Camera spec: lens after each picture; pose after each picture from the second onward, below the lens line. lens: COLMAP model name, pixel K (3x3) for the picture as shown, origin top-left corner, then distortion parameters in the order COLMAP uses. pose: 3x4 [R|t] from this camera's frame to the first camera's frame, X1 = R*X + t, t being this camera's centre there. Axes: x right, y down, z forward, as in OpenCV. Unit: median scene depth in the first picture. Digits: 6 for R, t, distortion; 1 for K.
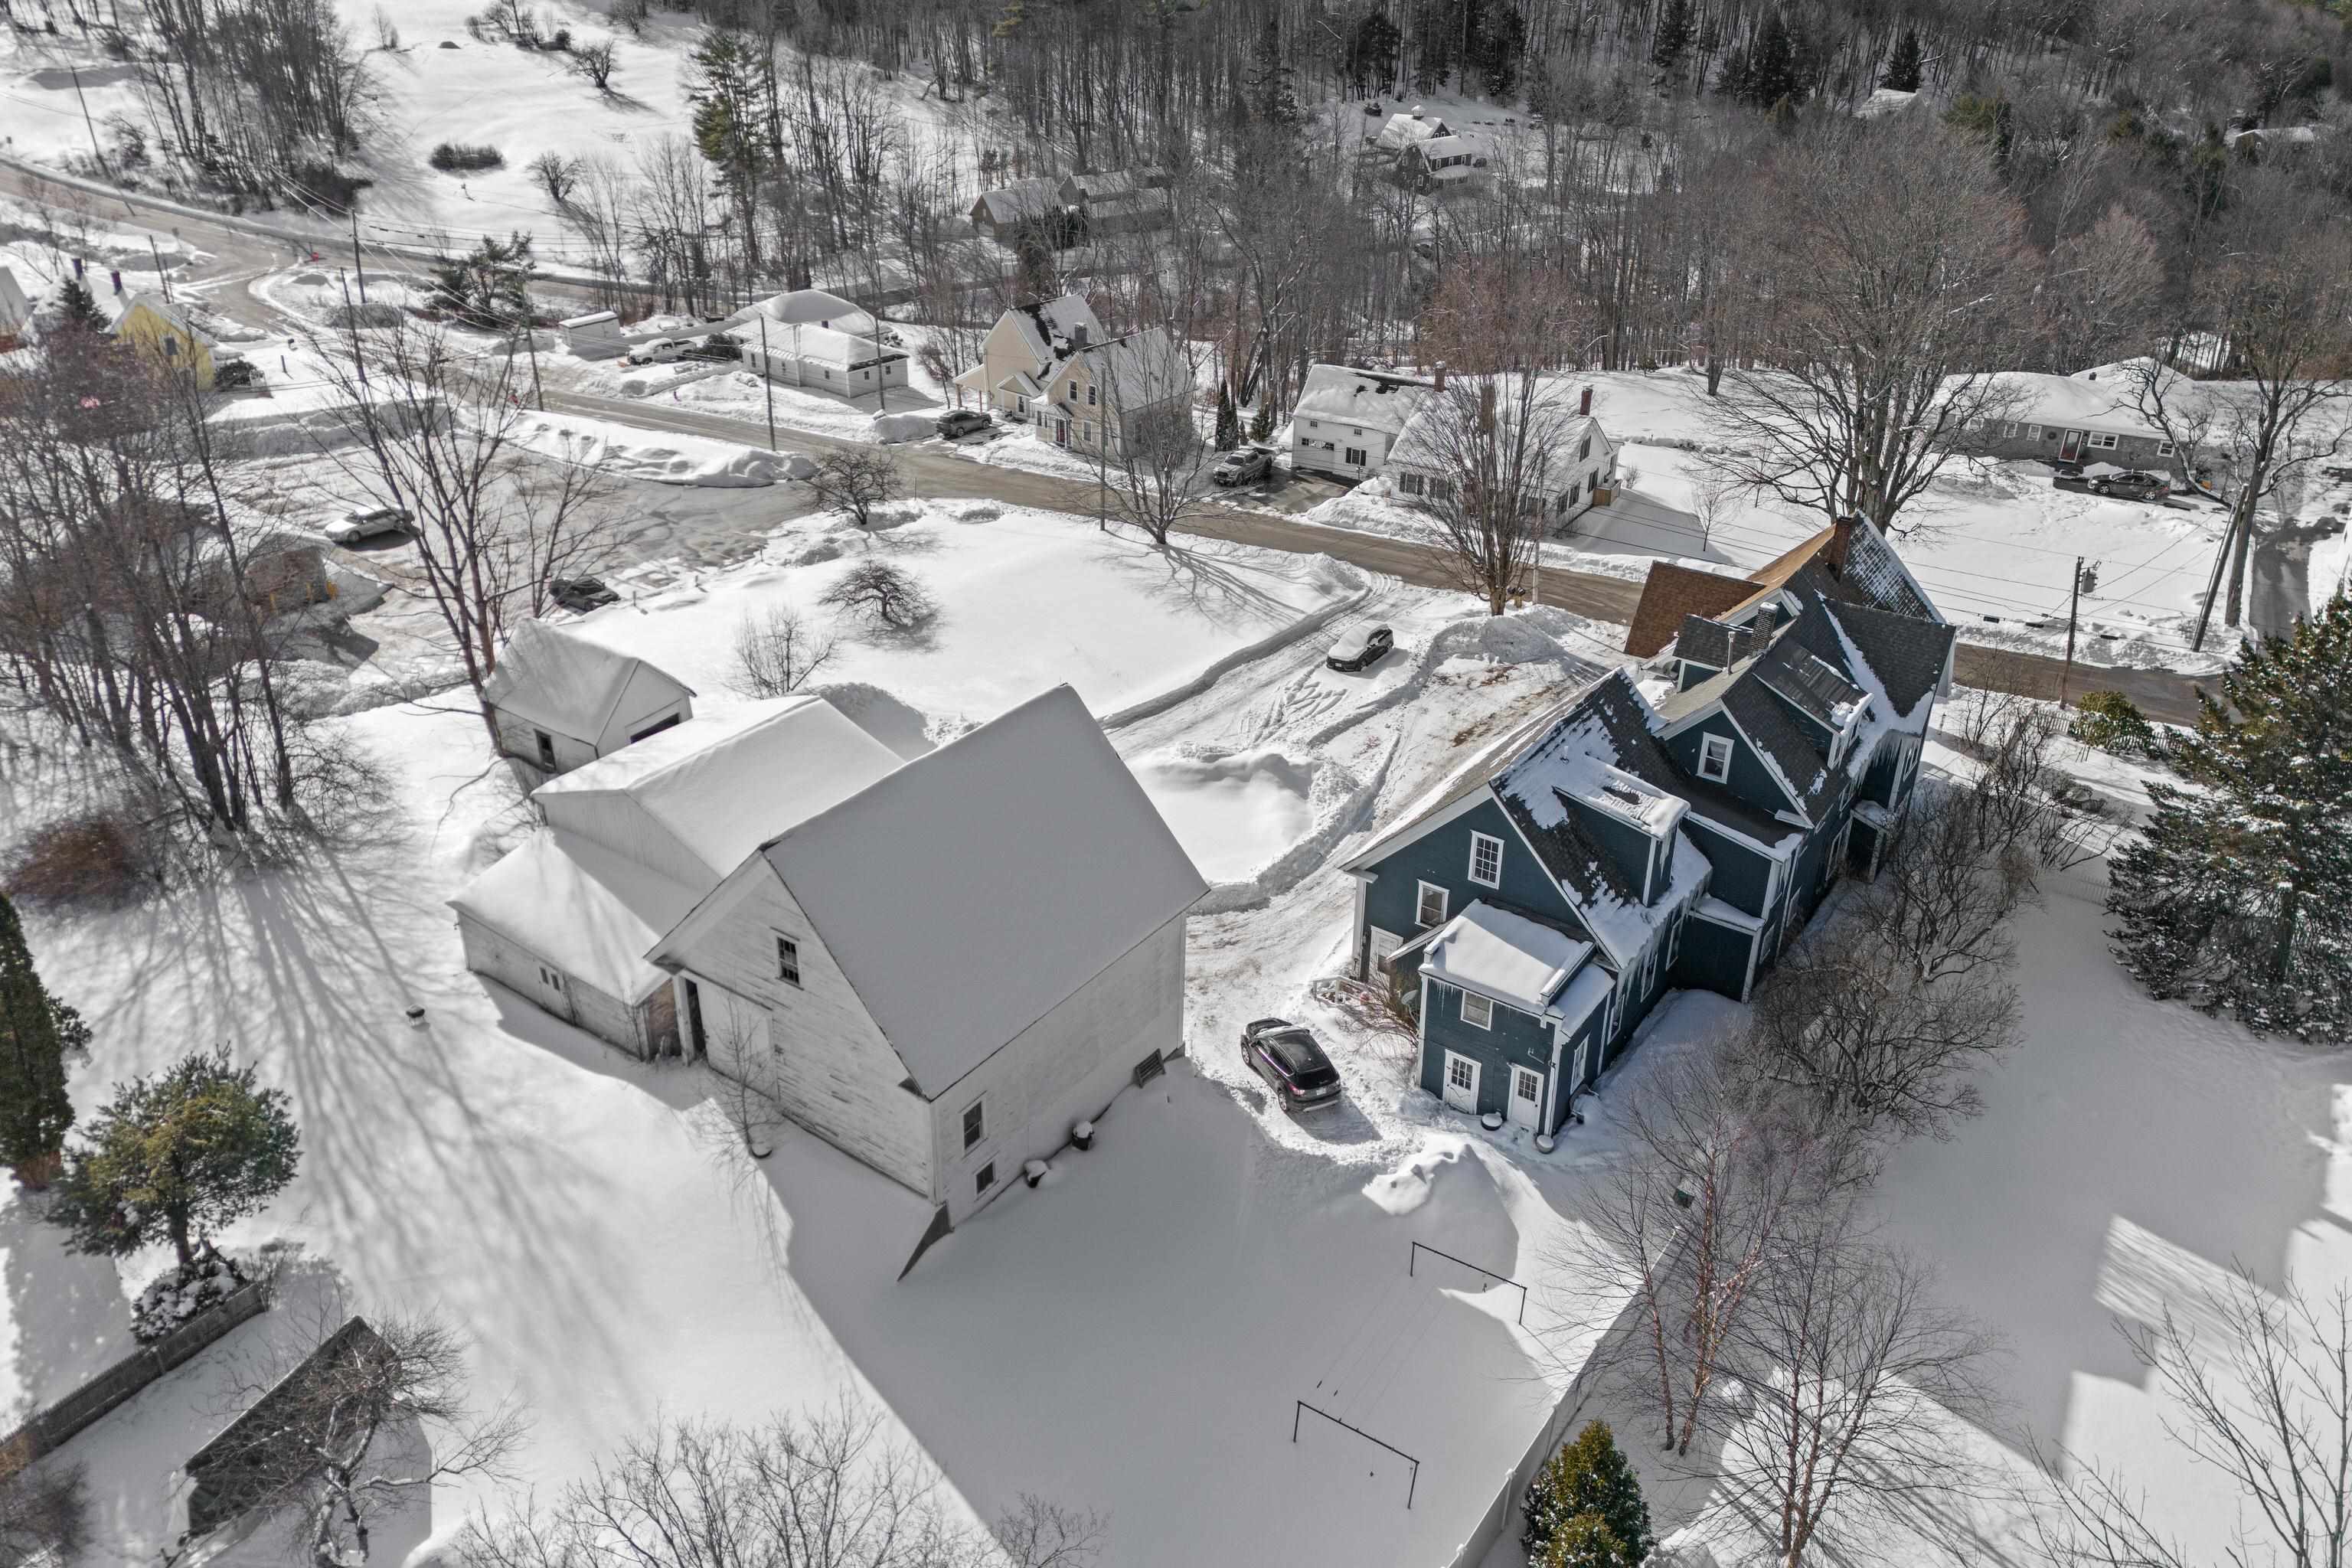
lens RADIAL K [[1669.6, 0, 1190.3], [0, 1669.6, 789.1], [0, 0, 1]] dist [0.103886, -0.110898]
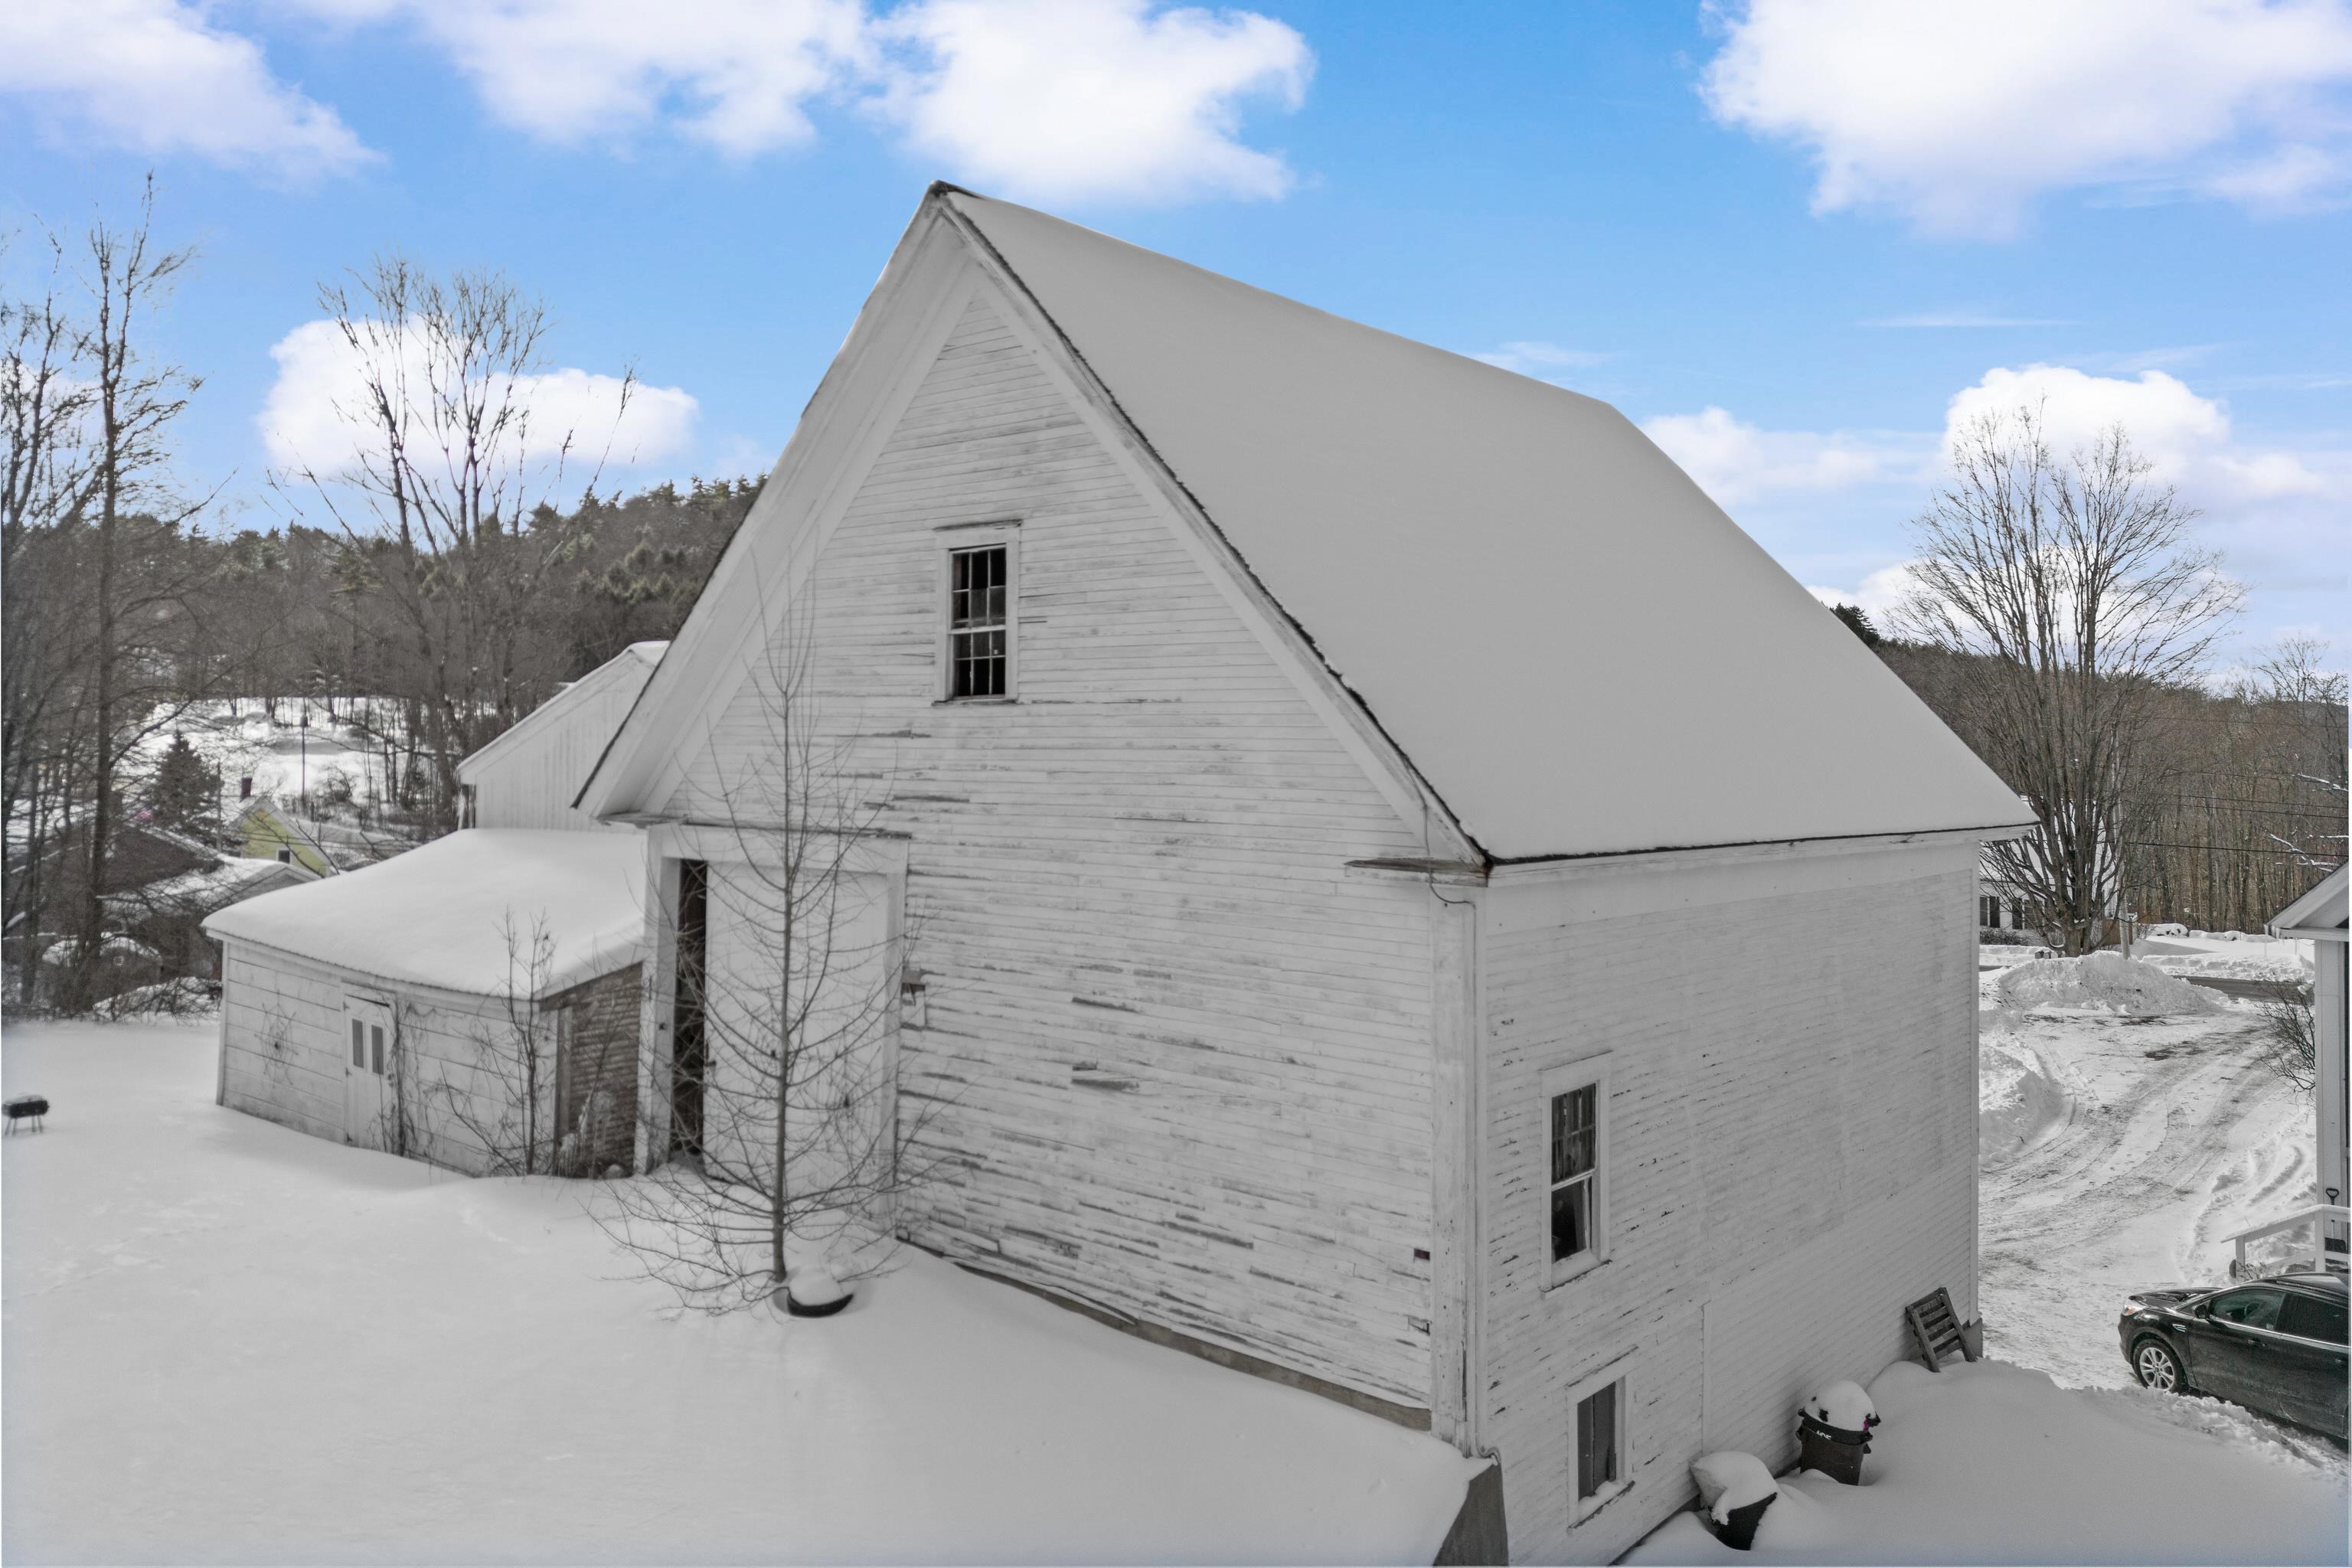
lens RADIAL K [[1708.3, 0, 1176.1], [0, 1708.3, 673.4], [0, 0, 1]] dist [0.108108, -0.111633]
pose [[0.995372, -0.013307, -0.095167, -0.163085], [-0.035884, 0.867243, -0.496591, 0.268644], [0.089141, 0.497708, 0.862752, 0.694649]]
